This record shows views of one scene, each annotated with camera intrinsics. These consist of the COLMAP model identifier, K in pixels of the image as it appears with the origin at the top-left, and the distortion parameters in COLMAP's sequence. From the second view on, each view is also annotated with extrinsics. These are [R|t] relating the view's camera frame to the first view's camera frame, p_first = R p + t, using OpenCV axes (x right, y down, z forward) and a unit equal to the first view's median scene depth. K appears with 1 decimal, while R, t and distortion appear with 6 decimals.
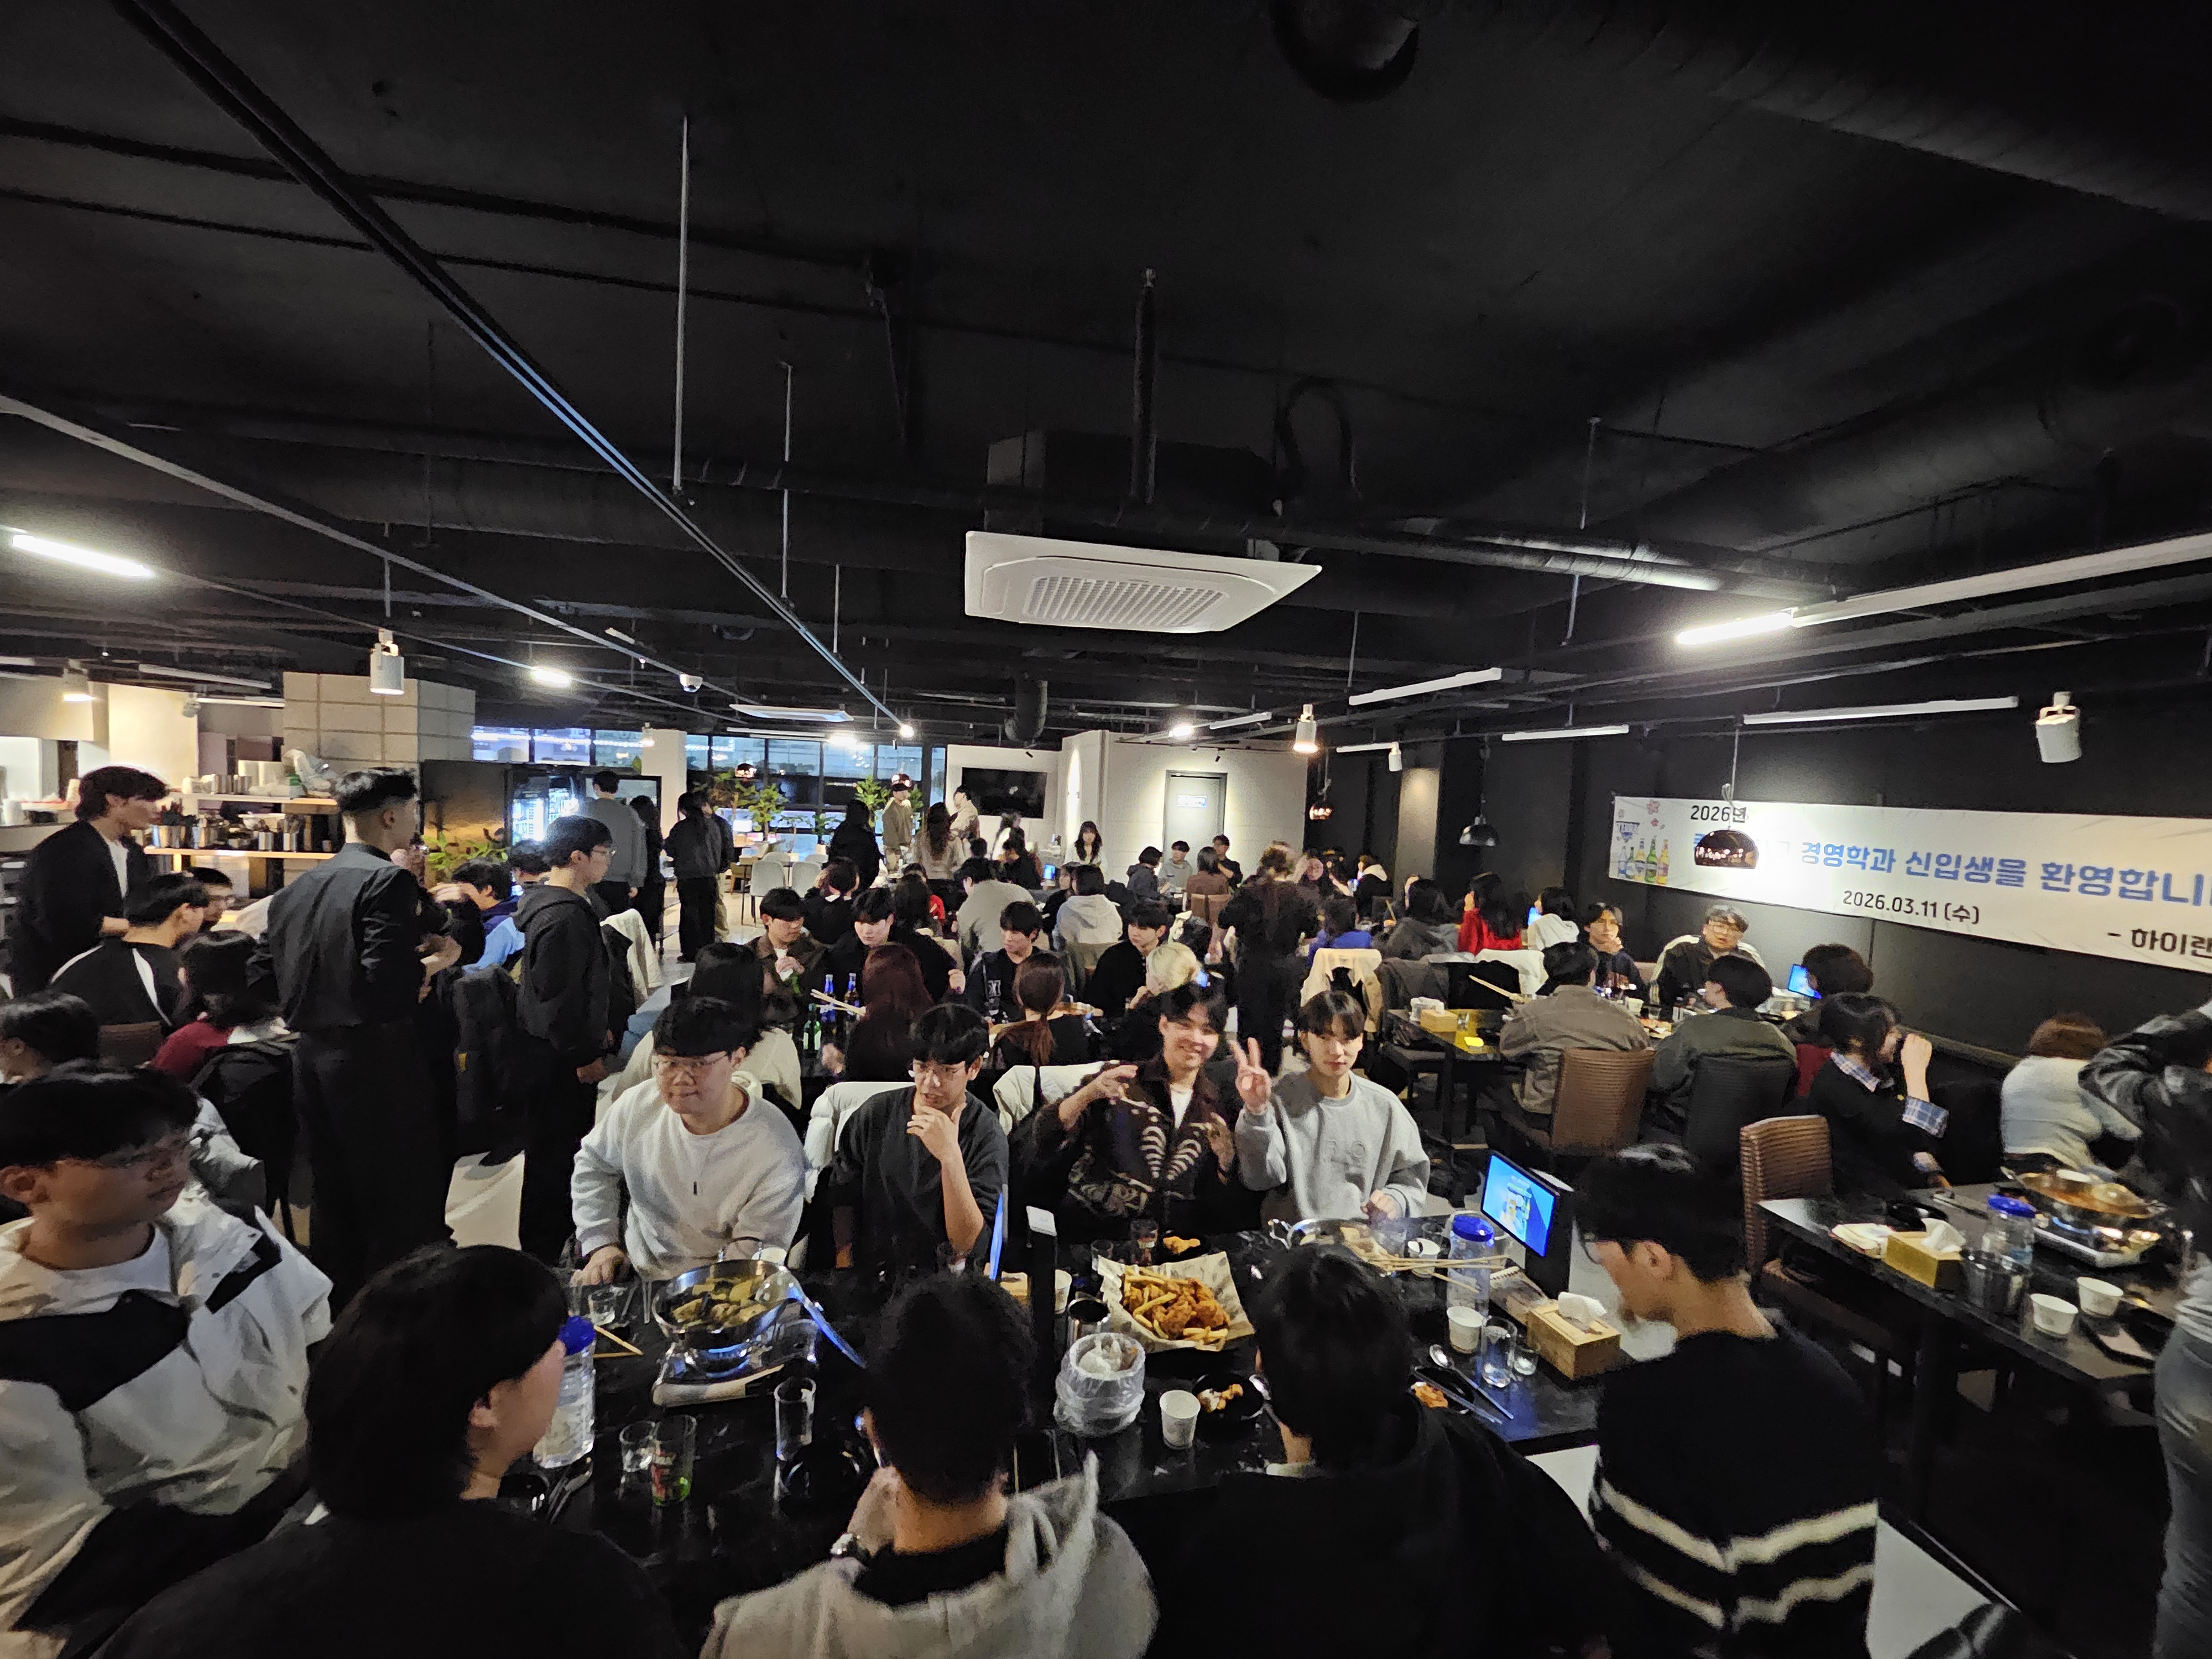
lens RADIAL K [[877.1, 0, 1140.6], [0, 877.1, 814.5], [0, 0, 1]] dist [-0.002191, -0.001651]
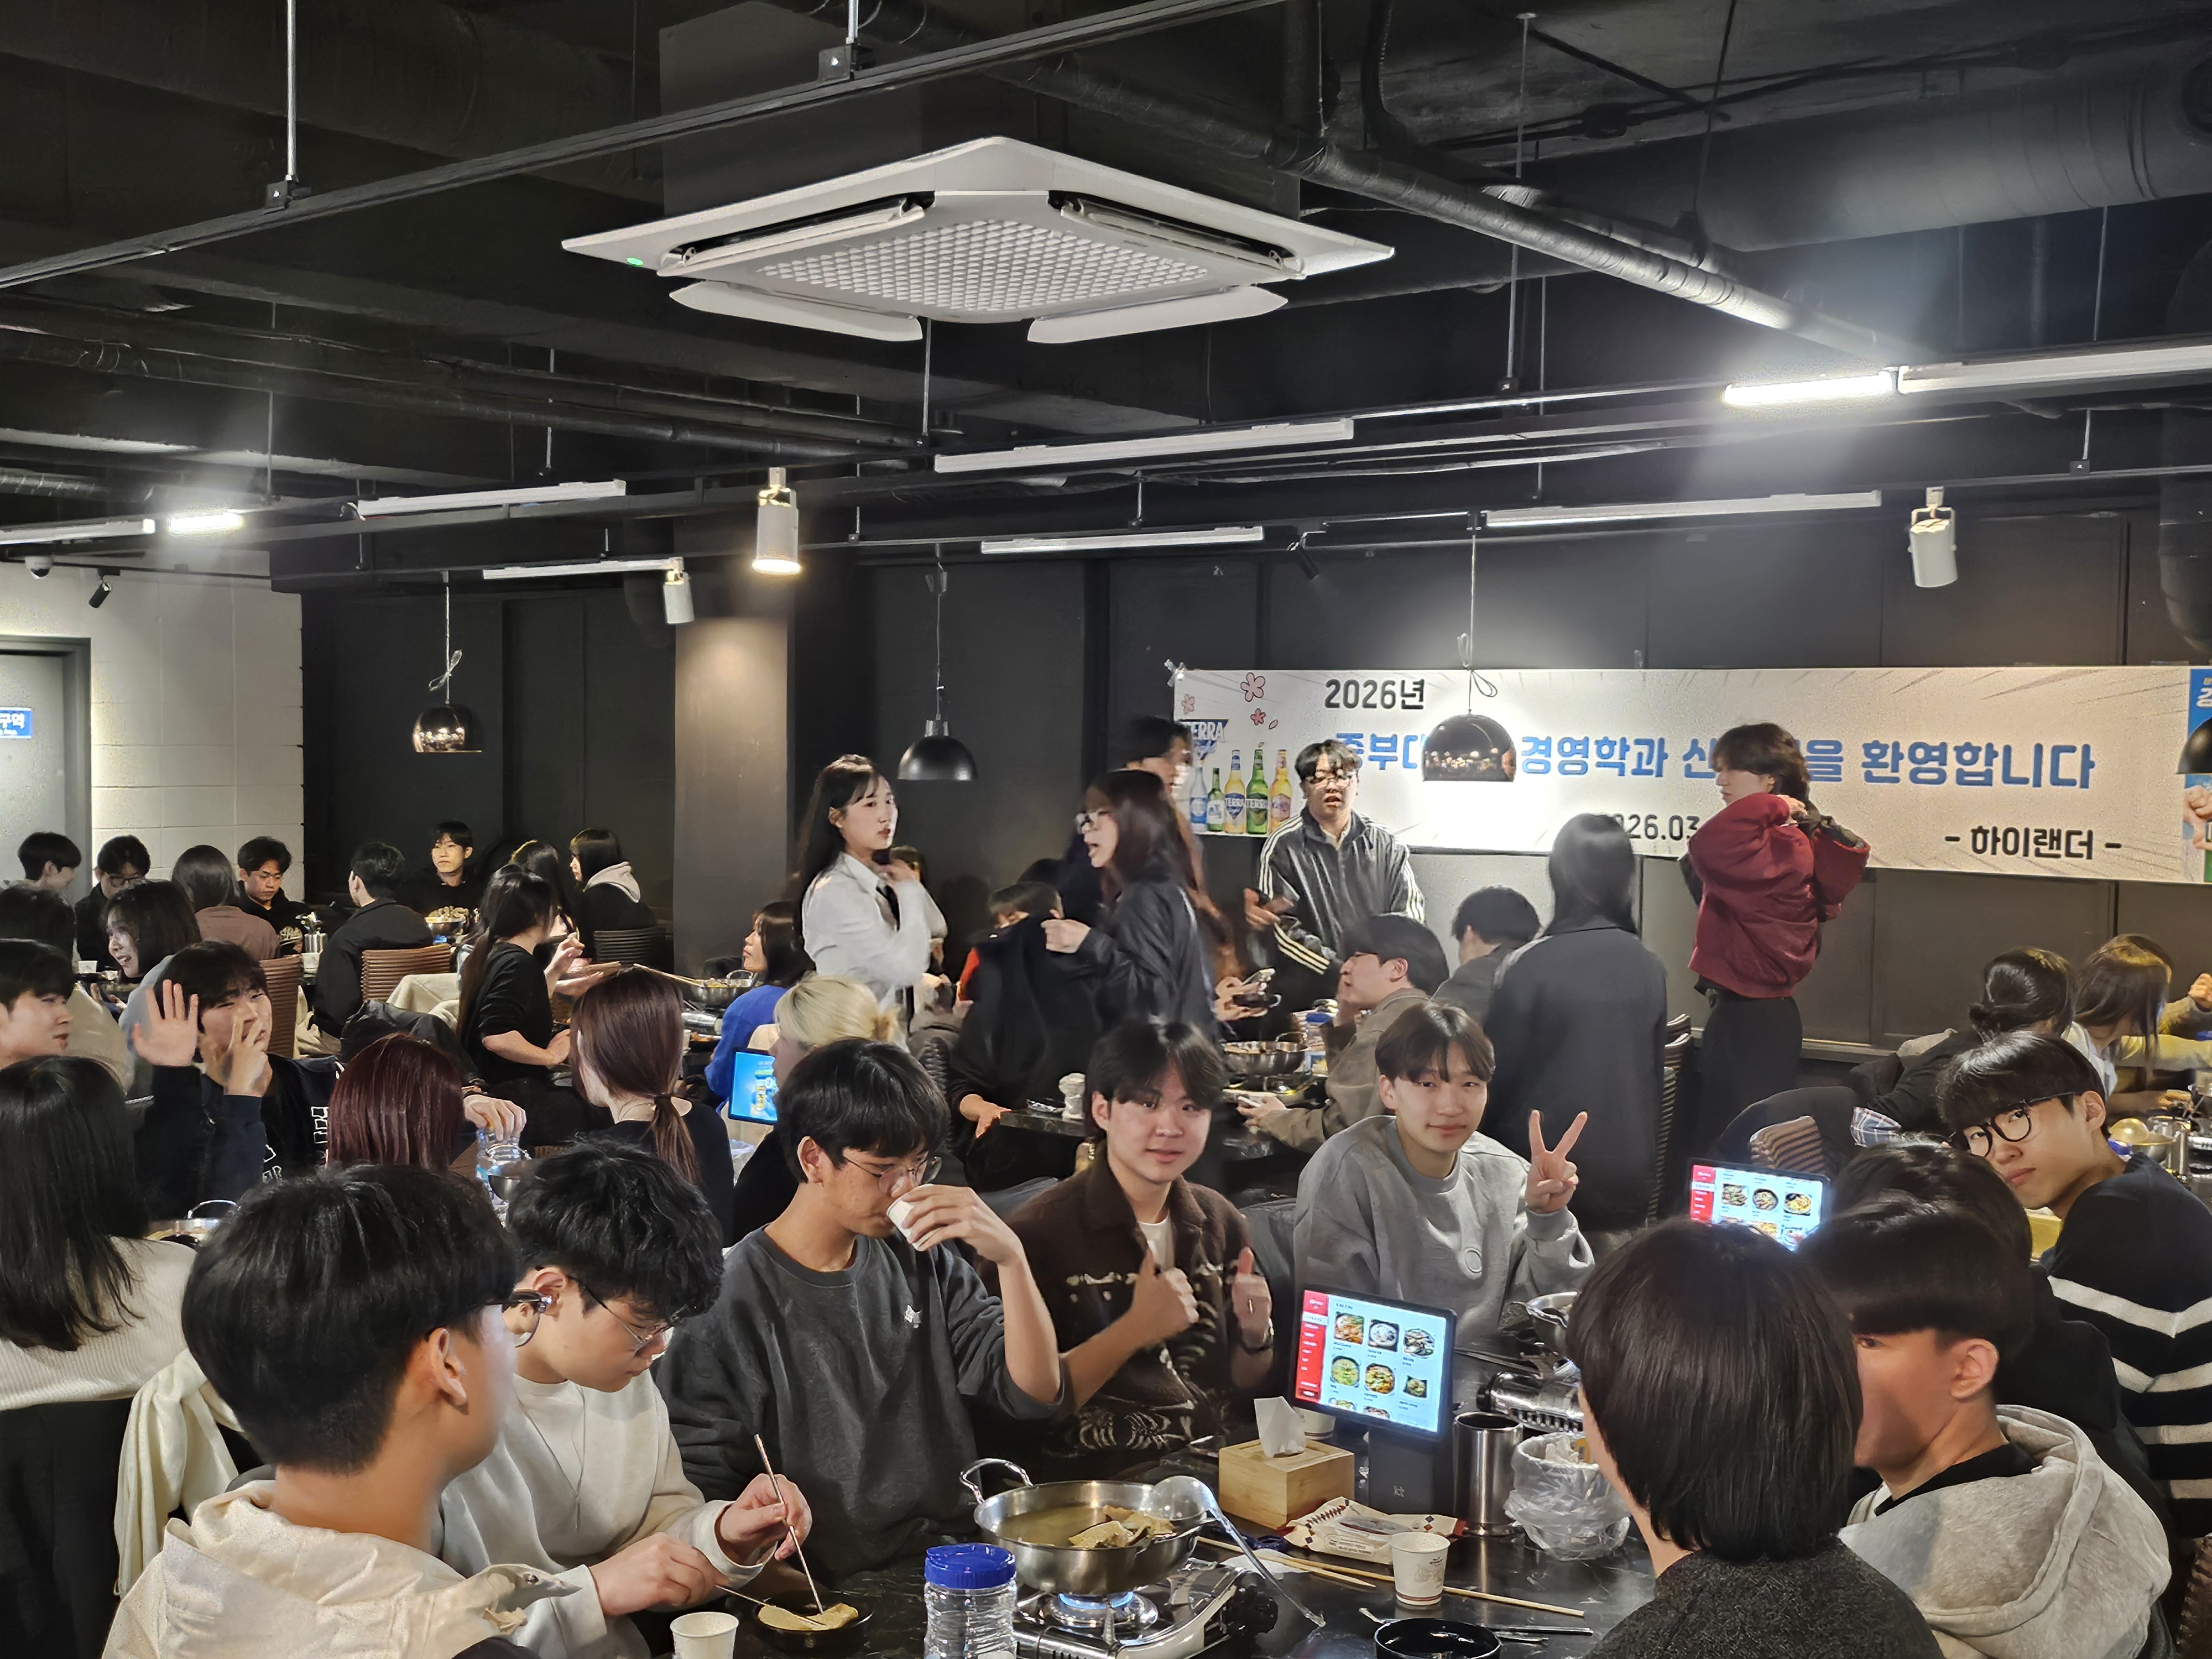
lens RADIAL K [[2463.6, 0, 1101.2], [0, 2463.6, 835.9], [0, 0, 1]] dist [0.046416, 0.000000]
pose [[0.779420, -0.061490, 0.623477, -0.569667], [0.044557, 0.998092, 0.042734, 0.018606], [-0.624916, -0.005528, 0.780673, -0.103405]]
